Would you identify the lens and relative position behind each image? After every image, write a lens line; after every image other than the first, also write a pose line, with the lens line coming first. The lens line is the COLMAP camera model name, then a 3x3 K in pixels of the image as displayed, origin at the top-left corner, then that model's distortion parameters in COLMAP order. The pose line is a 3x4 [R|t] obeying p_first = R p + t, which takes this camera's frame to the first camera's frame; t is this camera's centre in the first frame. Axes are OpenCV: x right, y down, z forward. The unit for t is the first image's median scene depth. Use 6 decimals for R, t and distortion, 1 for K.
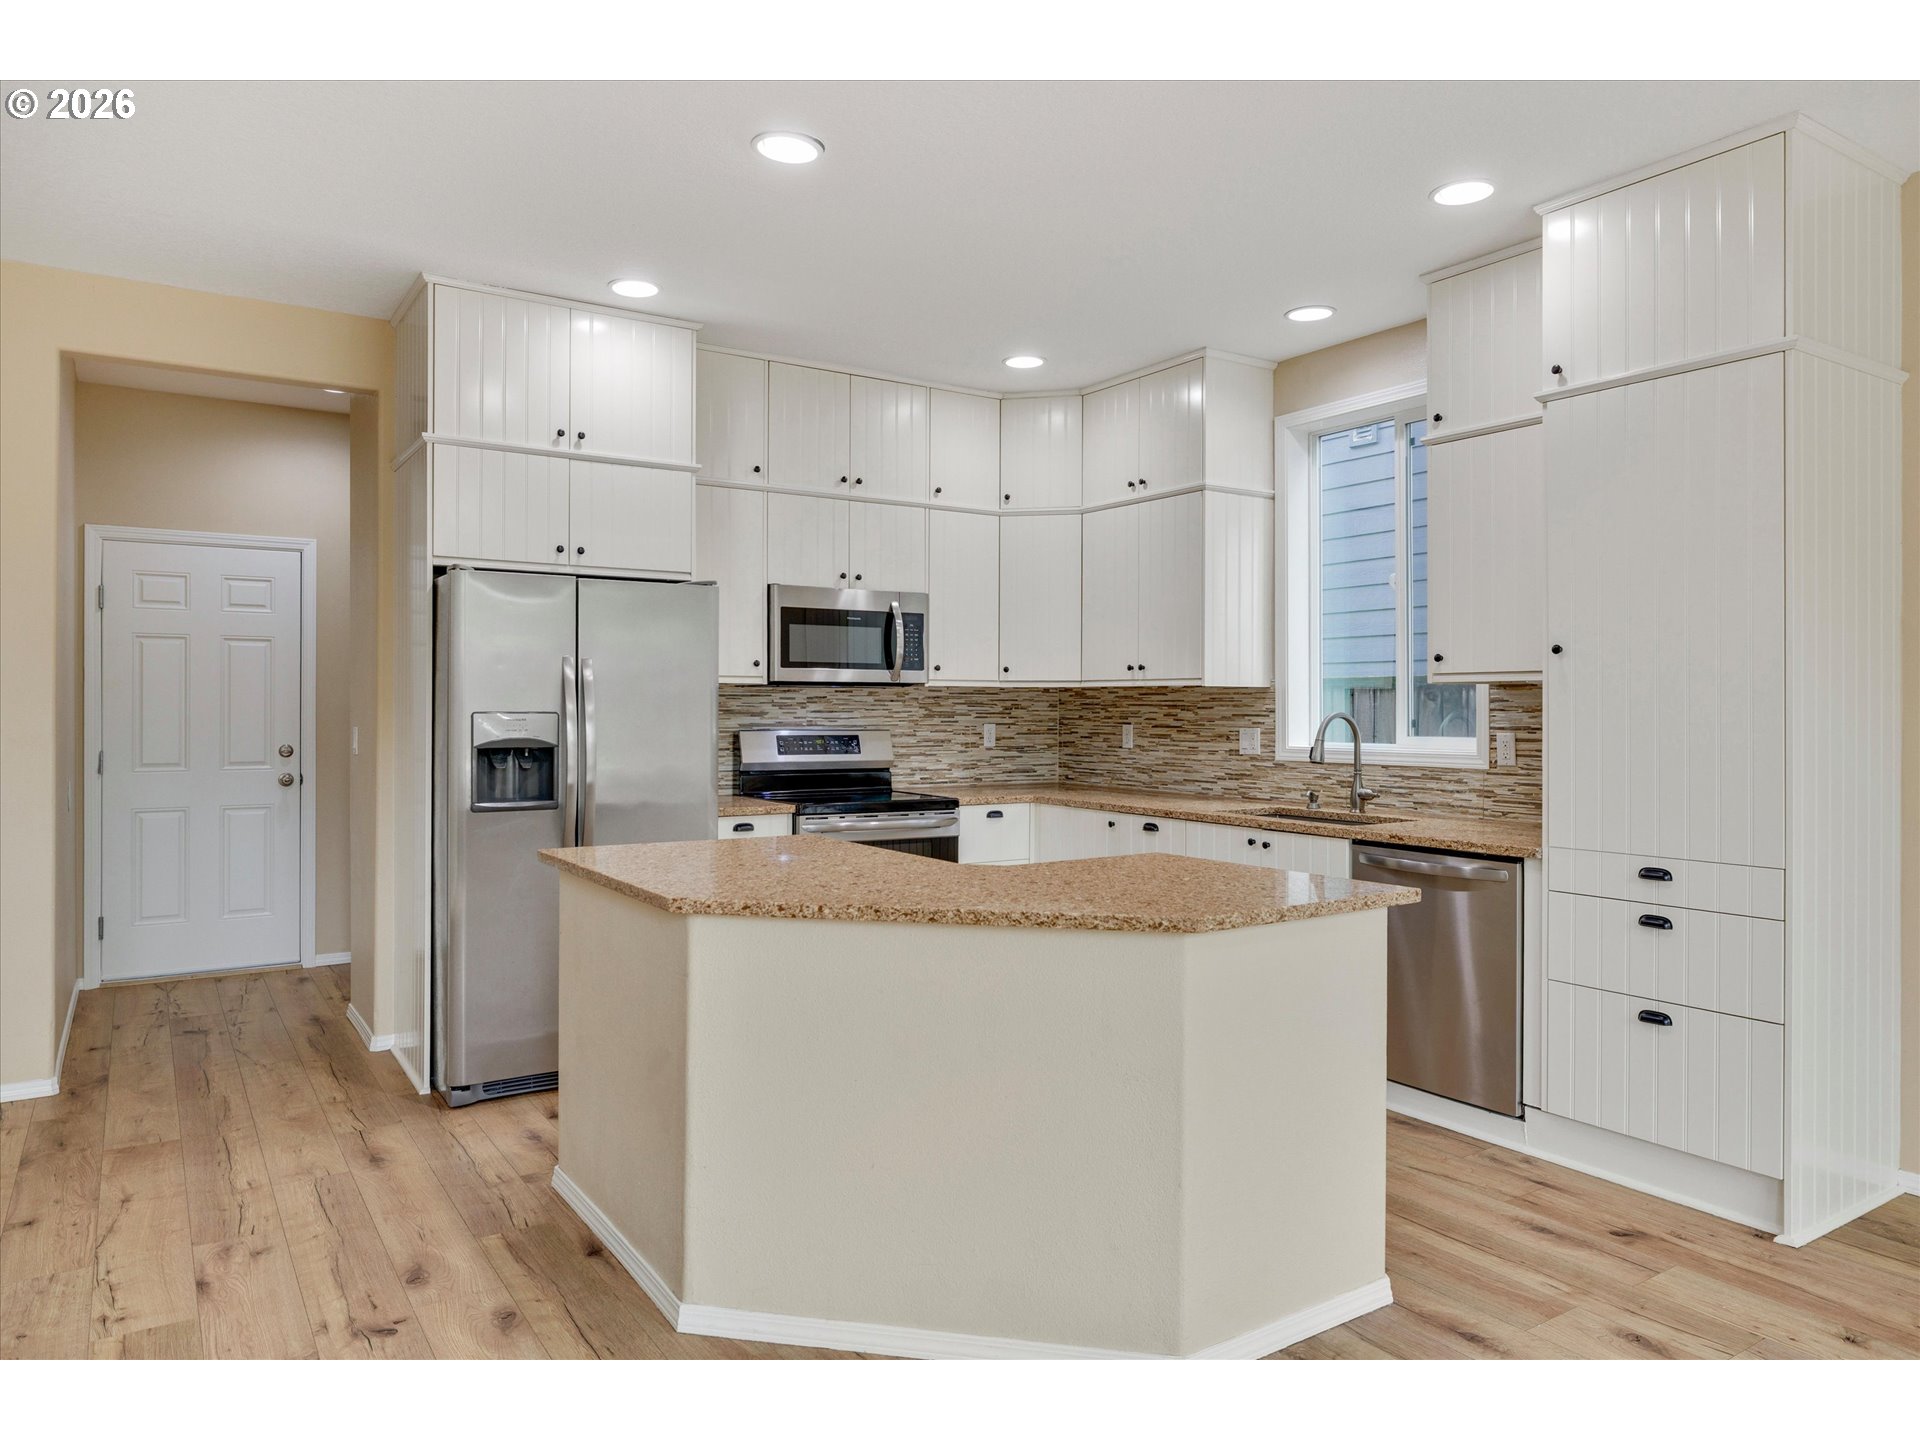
lens RADIAL K [[1242.9, 0, 953.0], [0, 1242.9, 707.6], [0, 0, 1]] dist [-0.000666, -0.002631]
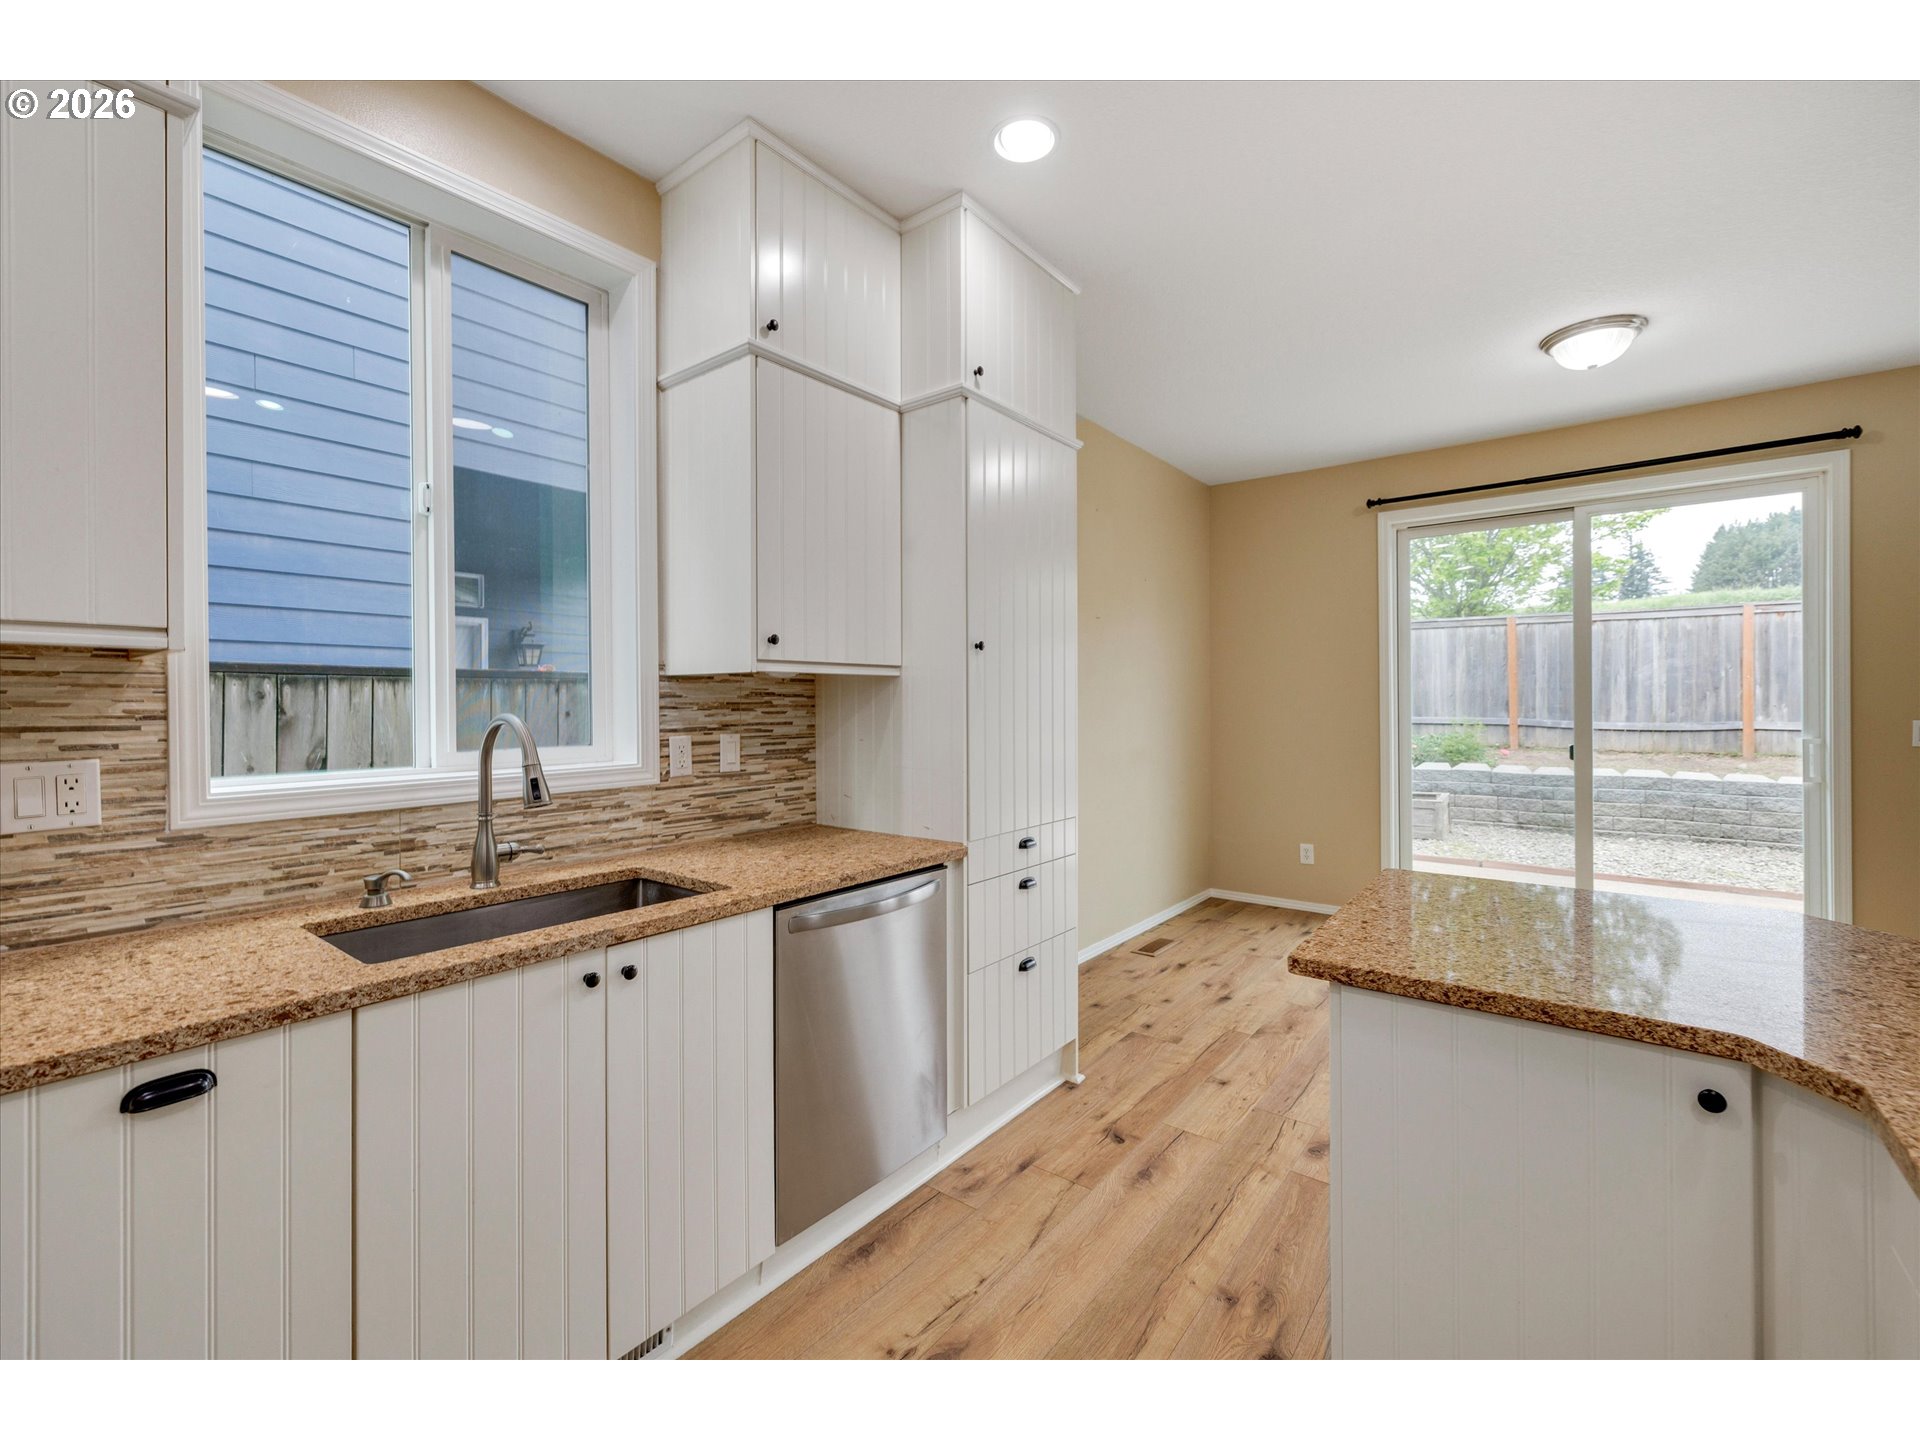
lens RADIAL K [[811.3, 0, 952.2], [0, 811.3, 704.1], [0, 0, 1]] dist [0.000134, -0.000042]
pose [[-0.313056, -0.002796, 0.949731, -0.101444], [0.004903, 0.999978, 0.004560, -0.001685], [-0.949722, 0.006084, -0.313035, 0.894170]]
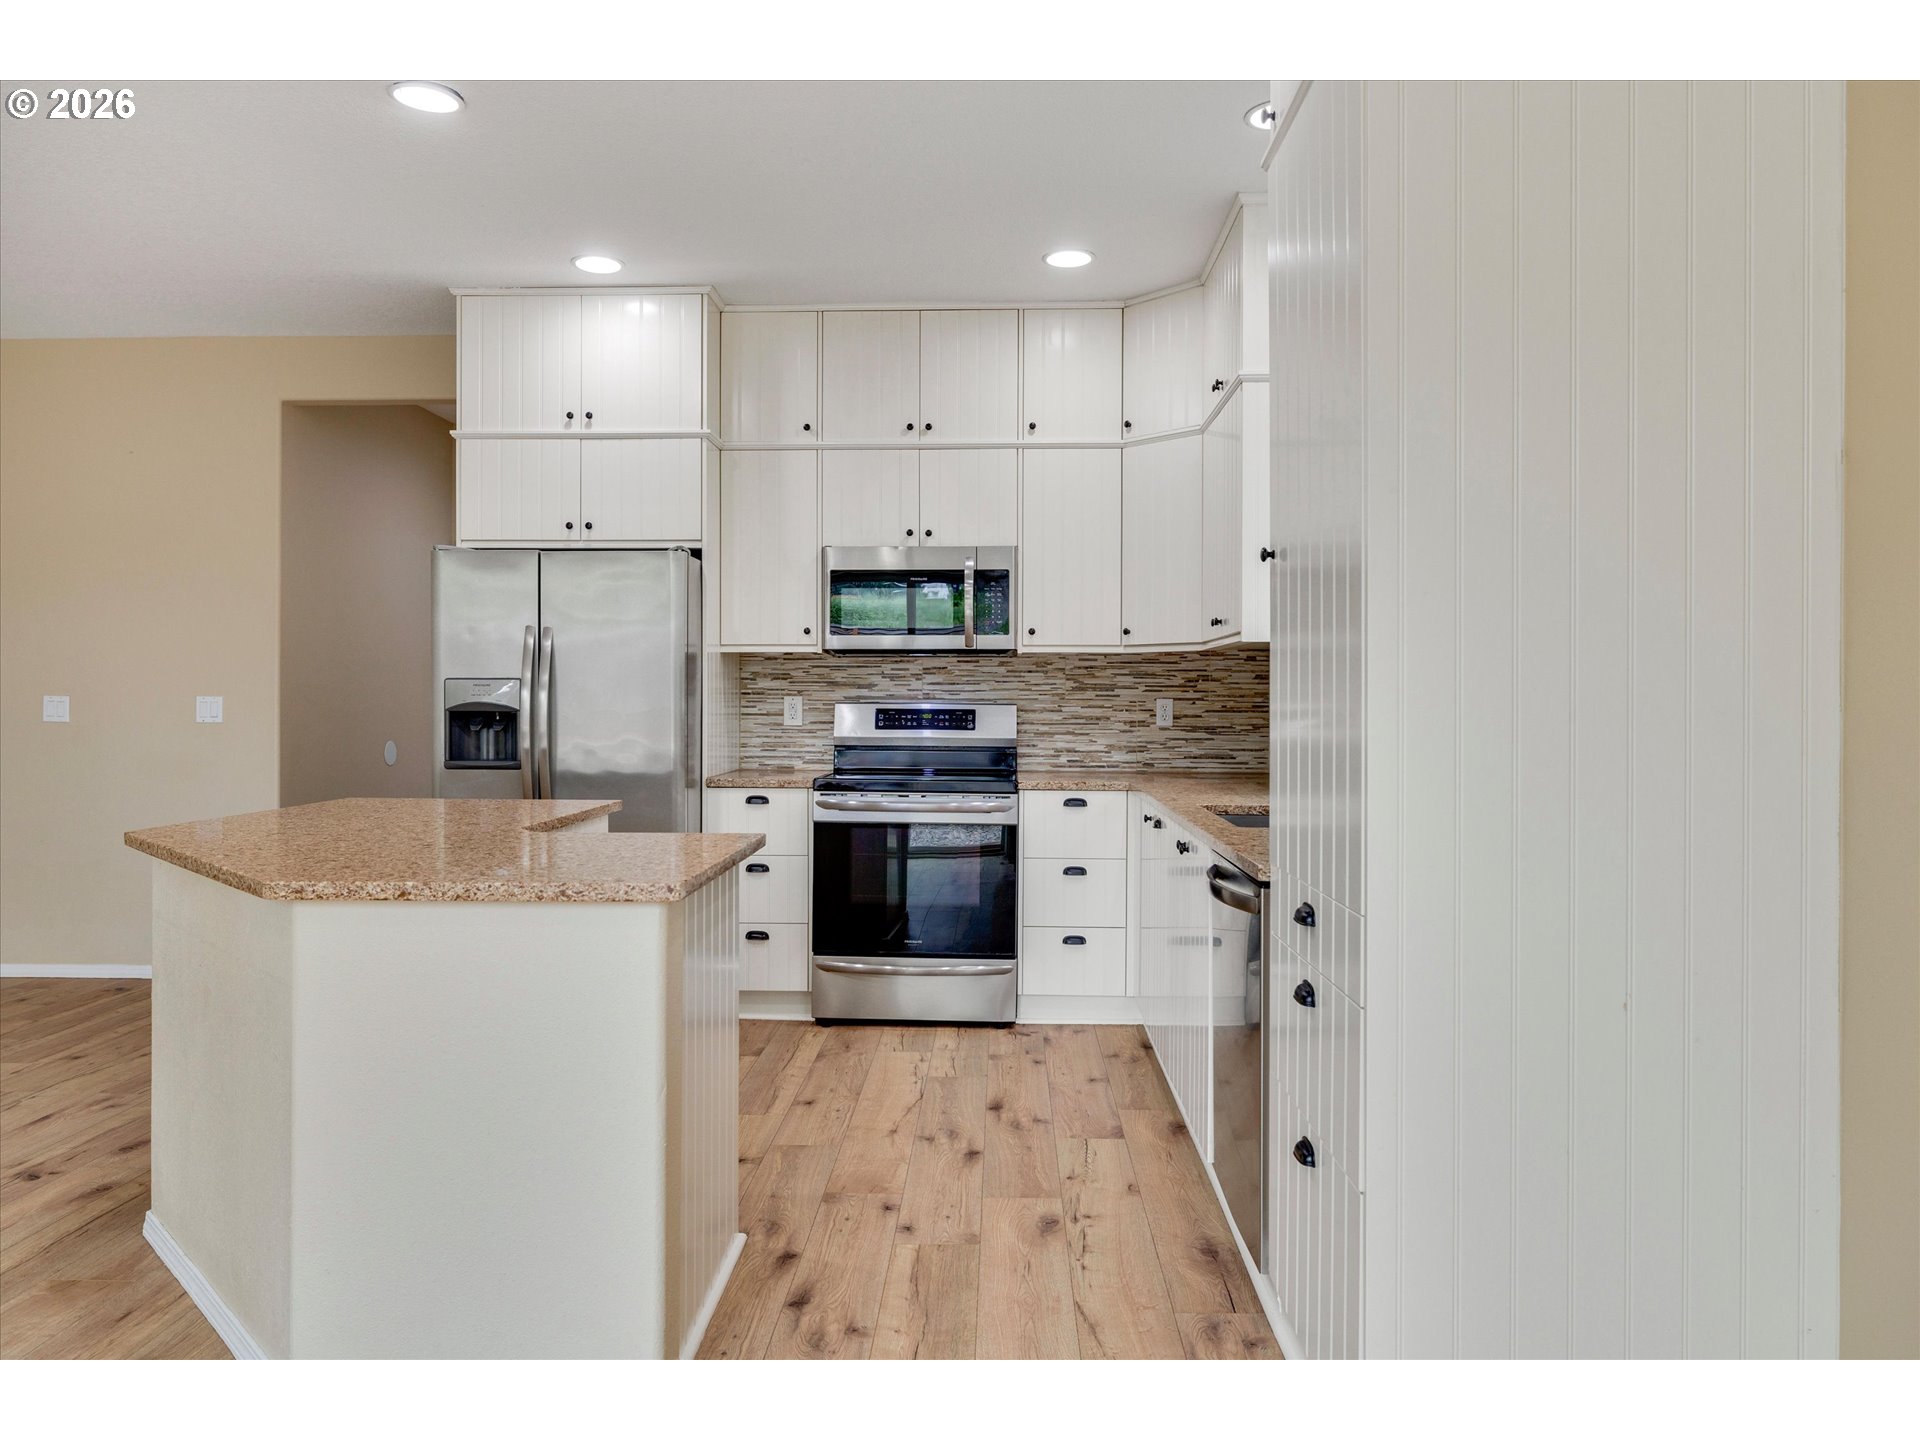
lens RADIAL K [[1304.3, 0, 954.3], [0, 1304.3, 712.8], [0, 0, 1]] dist [-0.003357, 0.000307]
pose [[0.815415, 0.004400, -0.578860, 0.540605], [-0.001031, 0.999981, 0.006149, 0.022116], [0.578875, -0.004417, 0.815404, 0.261498]]
